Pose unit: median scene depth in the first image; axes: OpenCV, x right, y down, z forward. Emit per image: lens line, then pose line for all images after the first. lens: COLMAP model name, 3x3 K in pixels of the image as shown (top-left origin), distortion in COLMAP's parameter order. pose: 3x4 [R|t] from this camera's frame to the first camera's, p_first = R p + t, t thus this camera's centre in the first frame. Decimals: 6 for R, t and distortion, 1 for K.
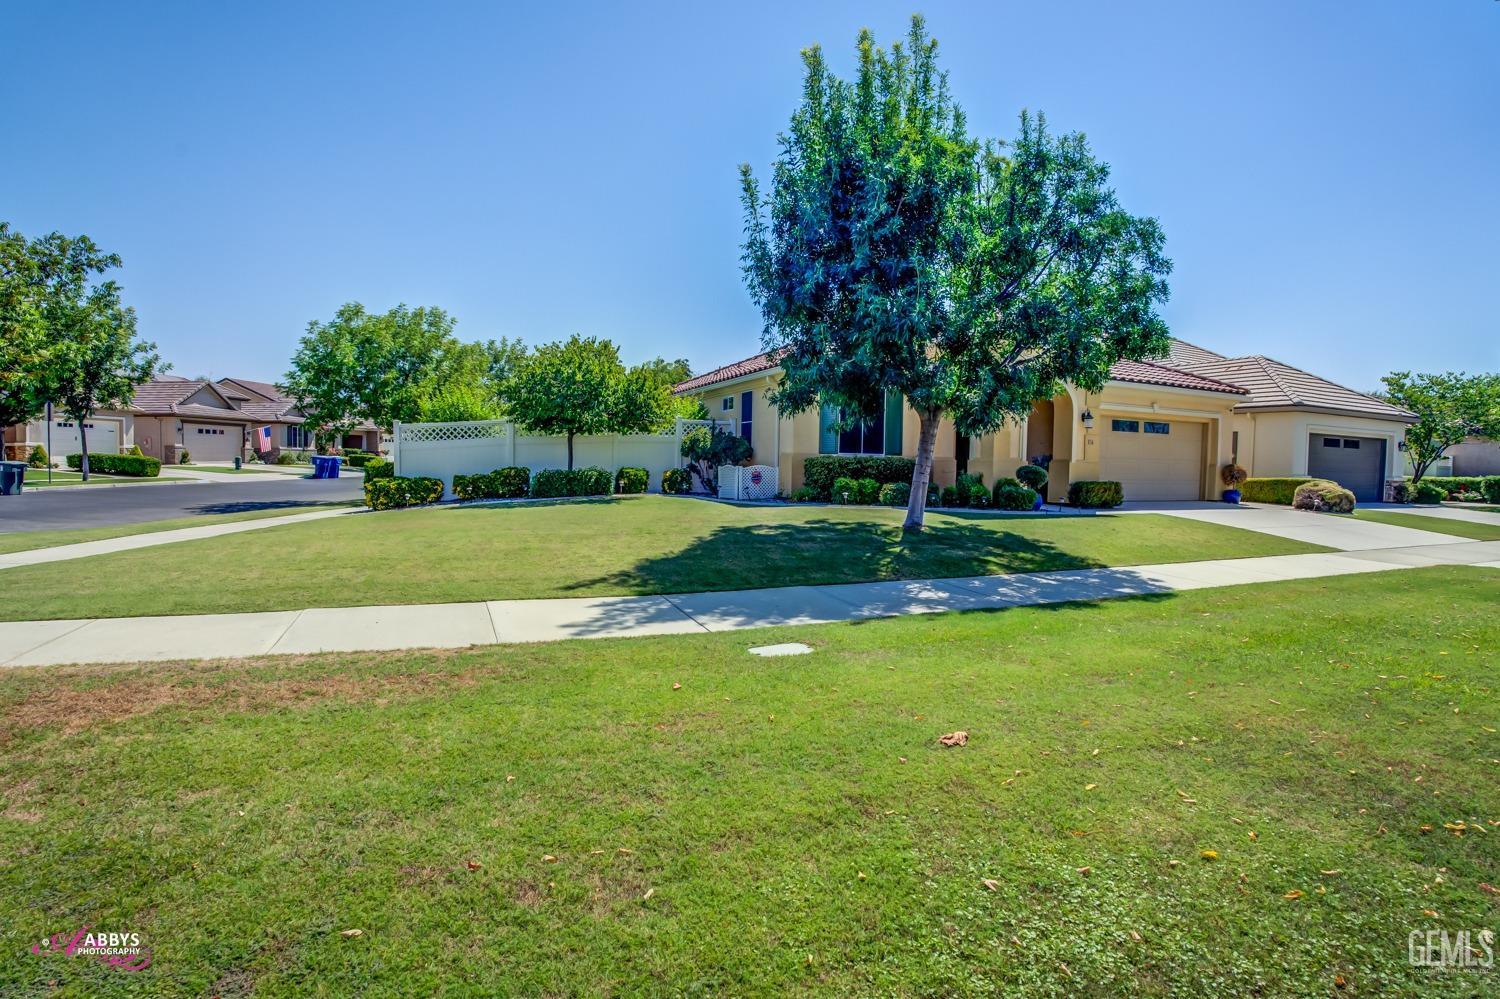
lens RADIAL K [[704.2, 0, 735.9], [0, 704.2, 500.8], [0, 0, 1]] dist [-0.094023, 0.015245]
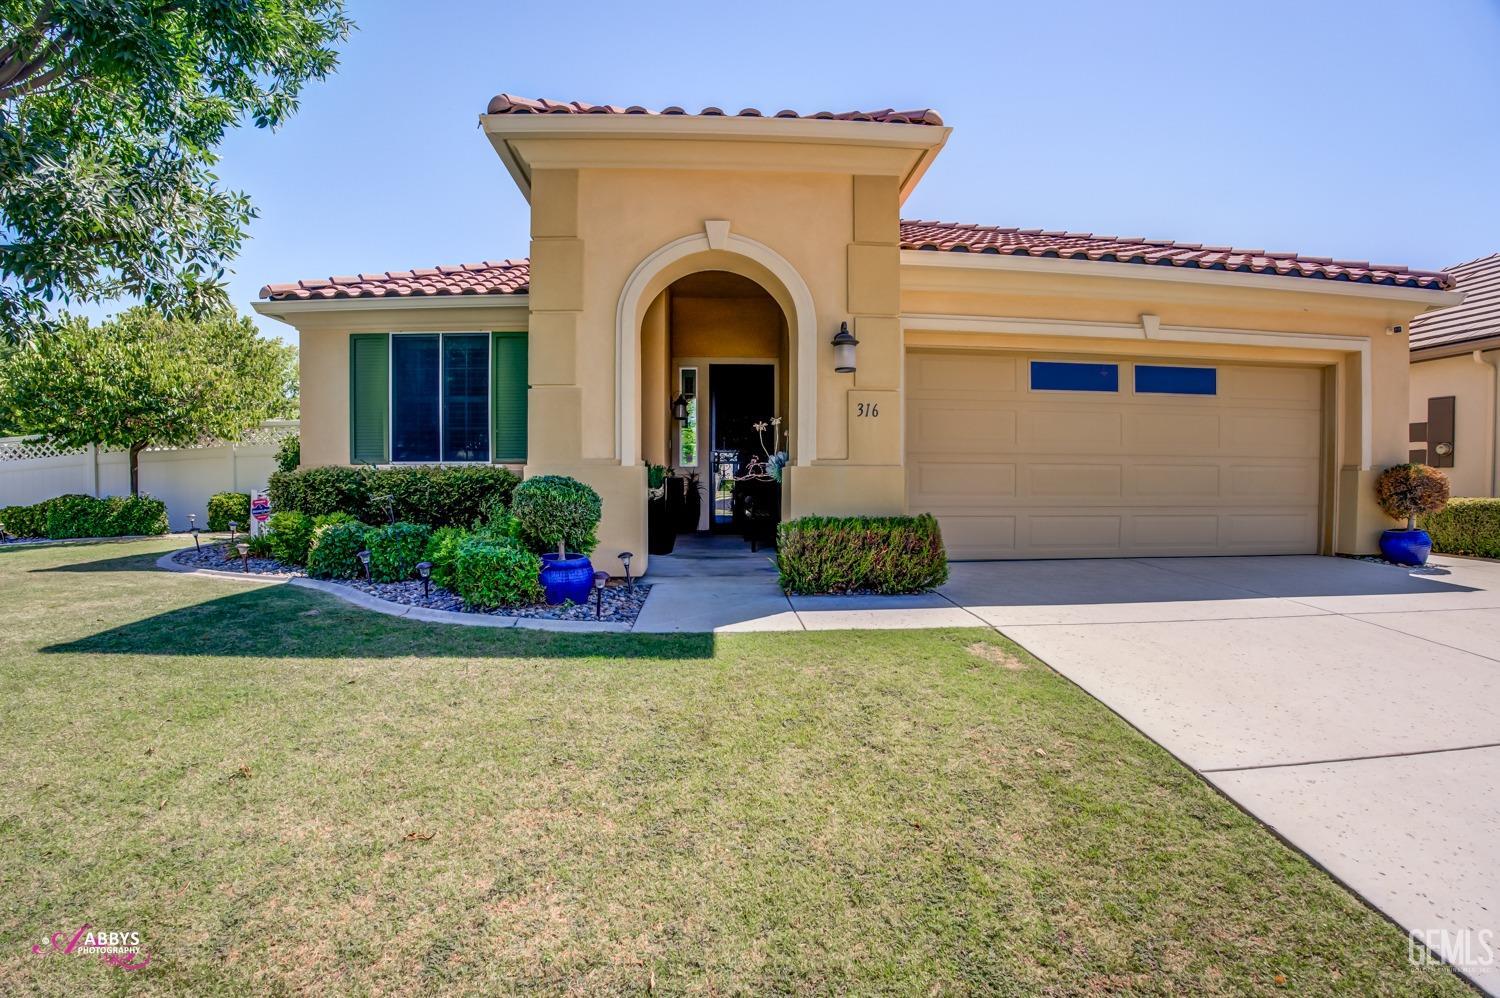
lens RADIAL K [[704.2, 0, 735.9], [0, 704.2, 500.3], [0, 0, 1]] dist [-0.094023, 0.015245]
pose [[0.956394, -0.009089, -0.291939, 0.517987], [-0.000711, 0.999440, -0.033445, -0.022373], [0.292079, 0.032194, 0.955852, 0.573143]]
